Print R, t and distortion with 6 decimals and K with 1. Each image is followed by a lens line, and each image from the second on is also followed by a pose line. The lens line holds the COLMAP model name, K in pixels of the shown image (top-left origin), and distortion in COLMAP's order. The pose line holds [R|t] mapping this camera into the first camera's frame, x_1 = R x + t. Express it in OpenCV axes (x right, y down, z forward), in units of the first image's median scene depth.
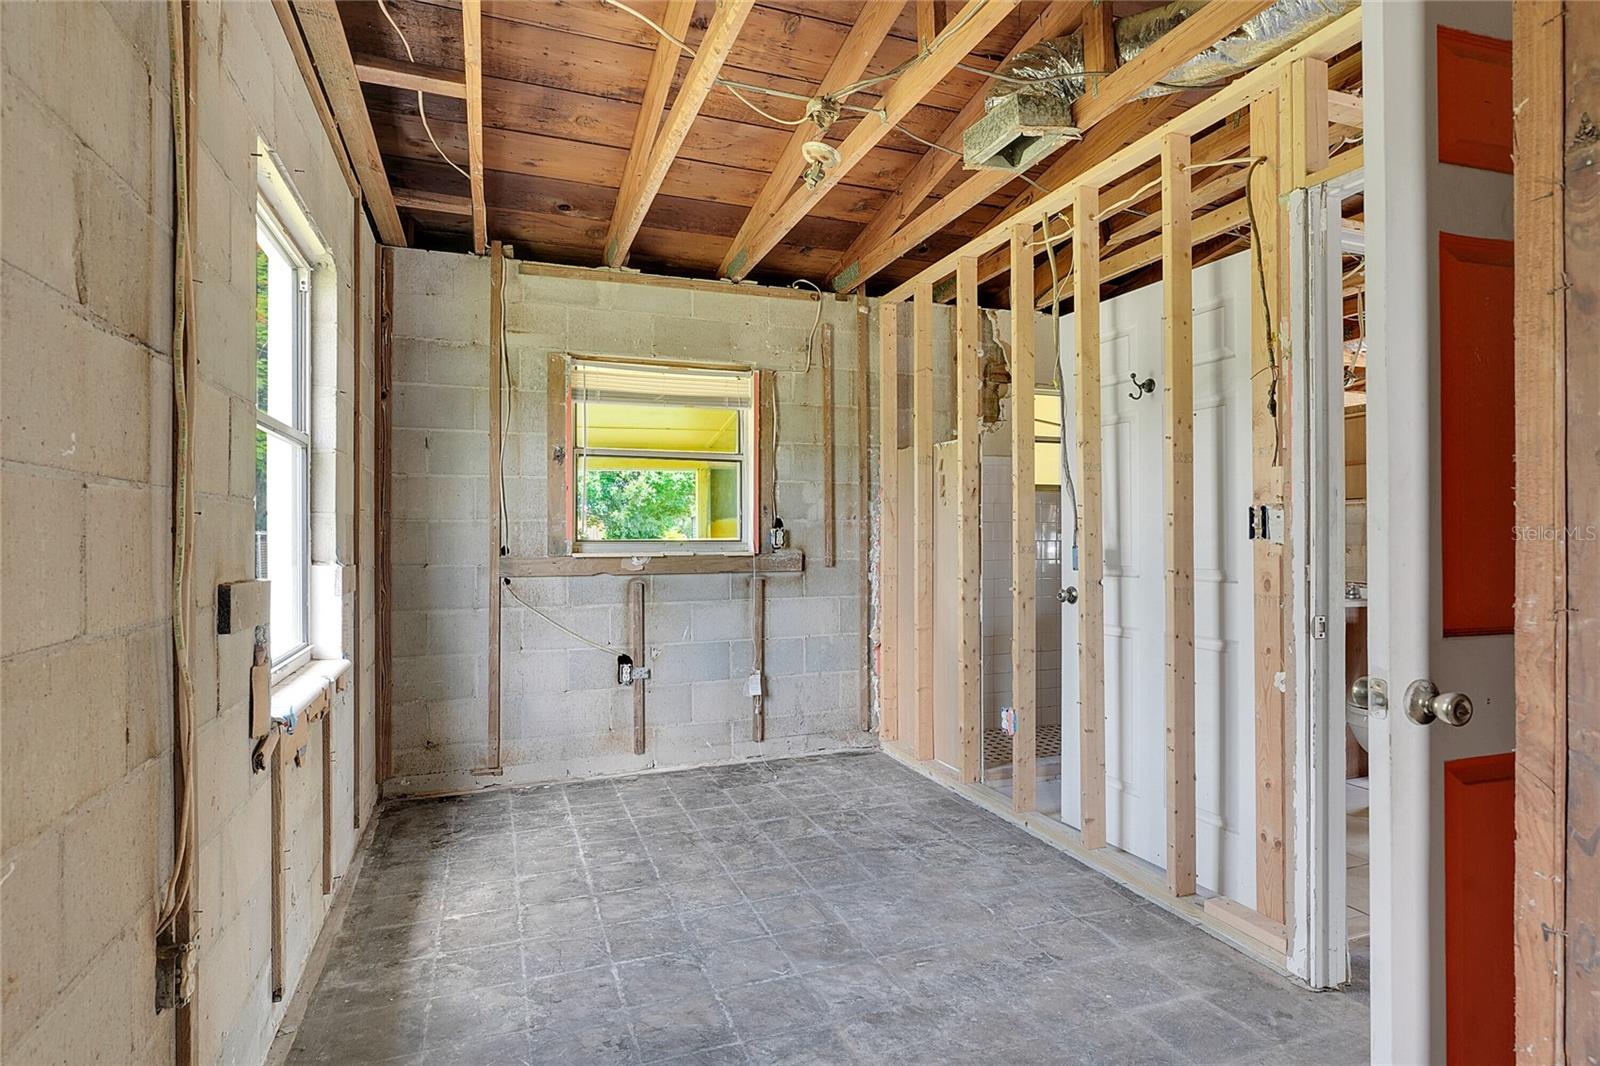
lens RADIAL K [[815.2, 0, 800.0], [0, 815.2, 533.0], [0, 0, 1]] dist [-0.002399, 0.008980]
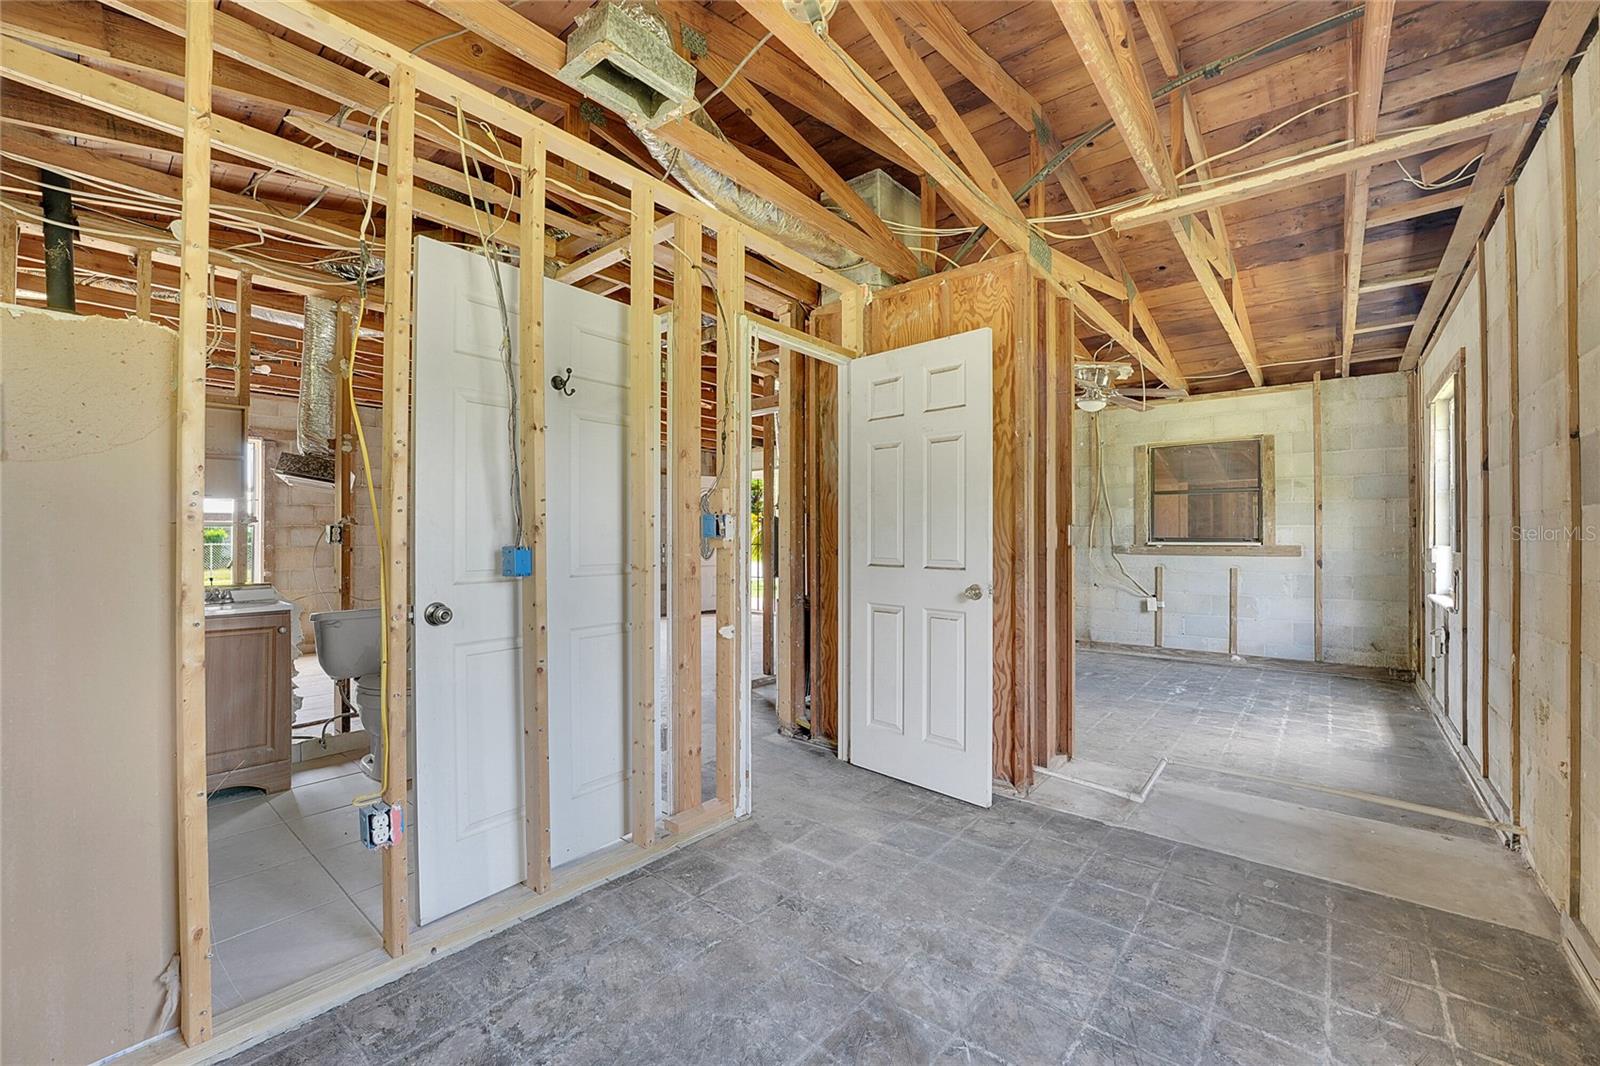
lens RADIAL K [[643.0, 0, 803.8], [0, 643.0, 533.4], [0, 0, 1]] dist [-0.031802, 0.003775]
pose [[-0.490266, 0.004438, 0.871561, -0.279521], [-0.000517, 0.999985, -0.005383, 0.003068], [-0.871573, -0.003090, -0.490257, 0.801370]]
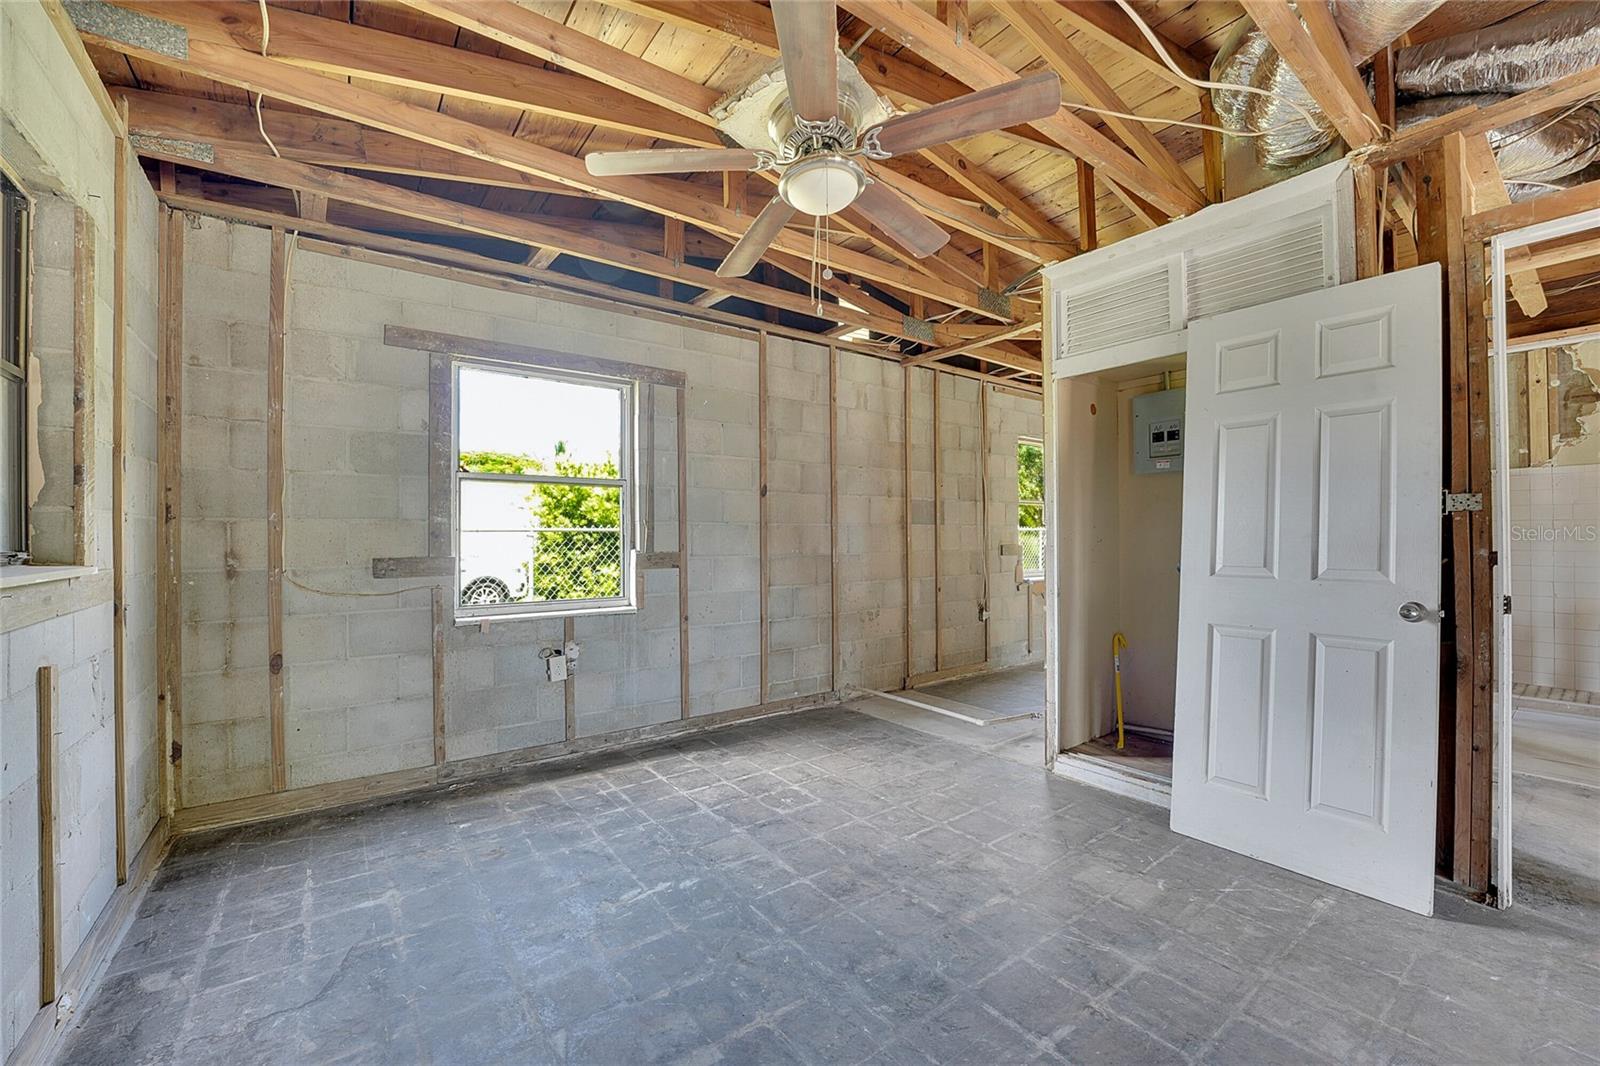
lens RADIAL K [[643.0, 0, 803.8], [0, 643.0, 533.4], [0, 0, 1]] dist [-0.031802, 0.003775]
pose [[0.274225, -0.005574, -0.961649, 0.947536], [0.007559, 0.999965, -0.003640, 0.001681], [0.961636, -0.006271, 0.274258, -0.412637]]
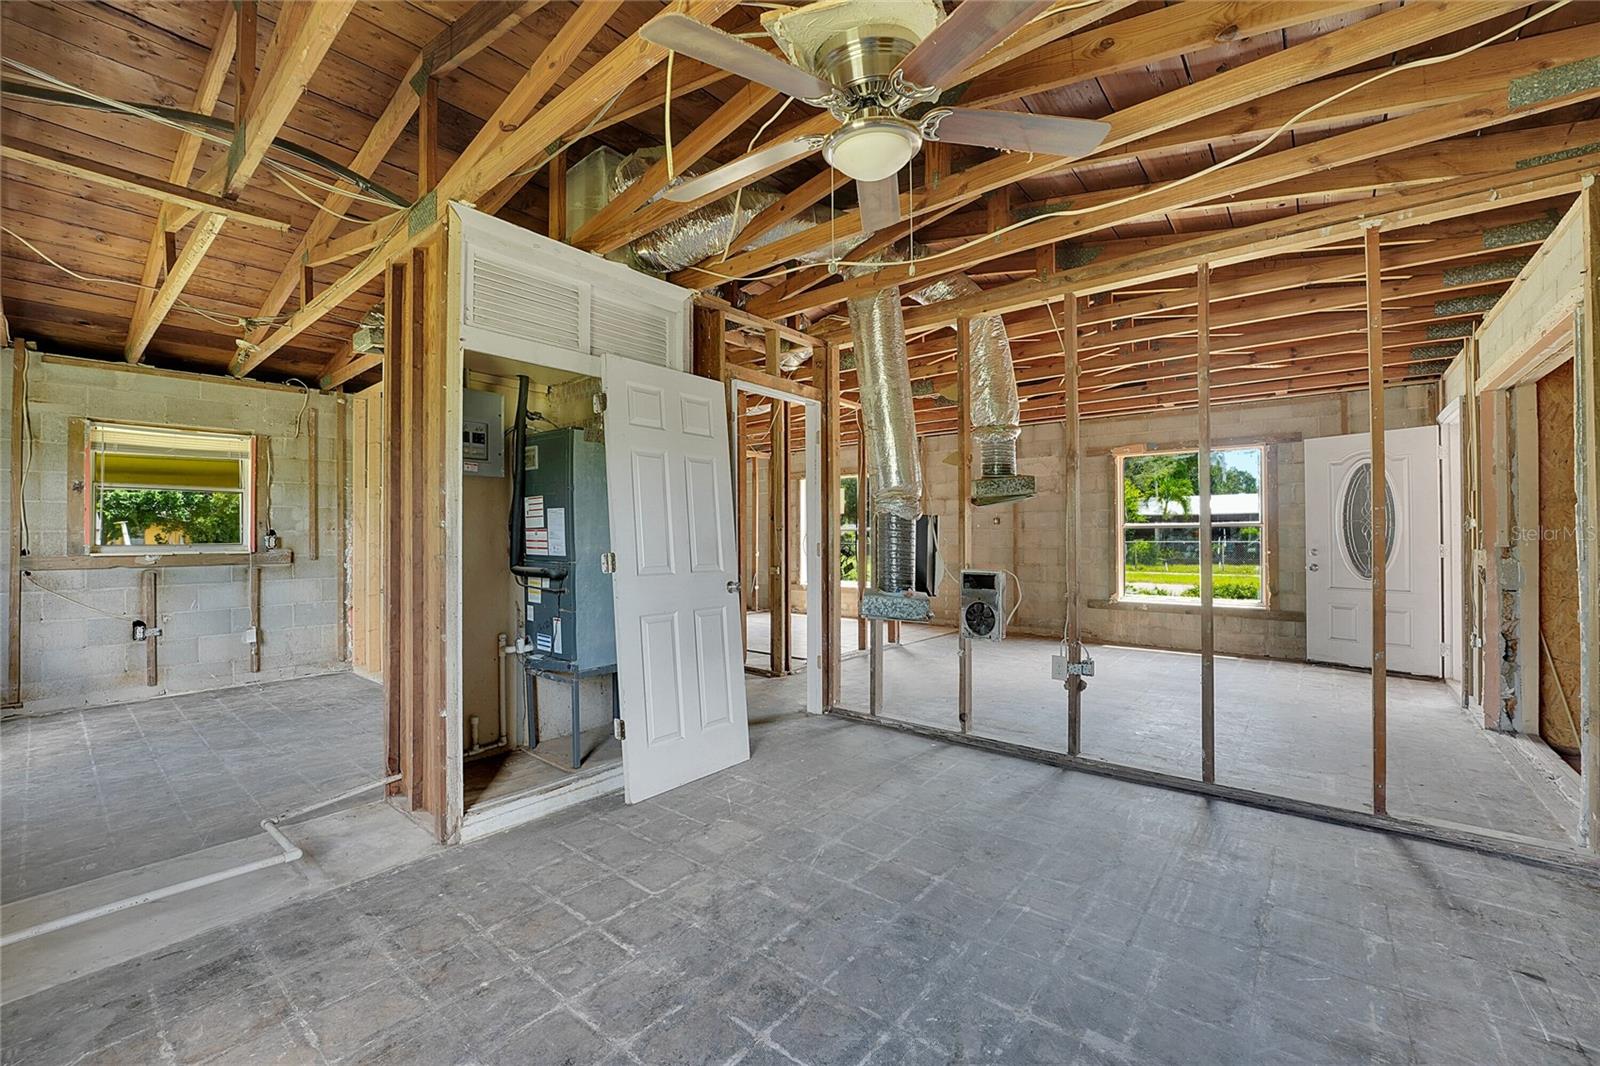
lens RADIAL K [[644.9, 0, 796.8], [0, 644.9, 530.6], [0, 0, 1]] dist [-0.038643, 0.007821]
pose [[0.866746, 0.000826, 0.498749, 0.262500], [0.003830, 0.999958, -0.008313, -0.002259], [-0.498735, 0.009116, 0.866706, -0.600467]]
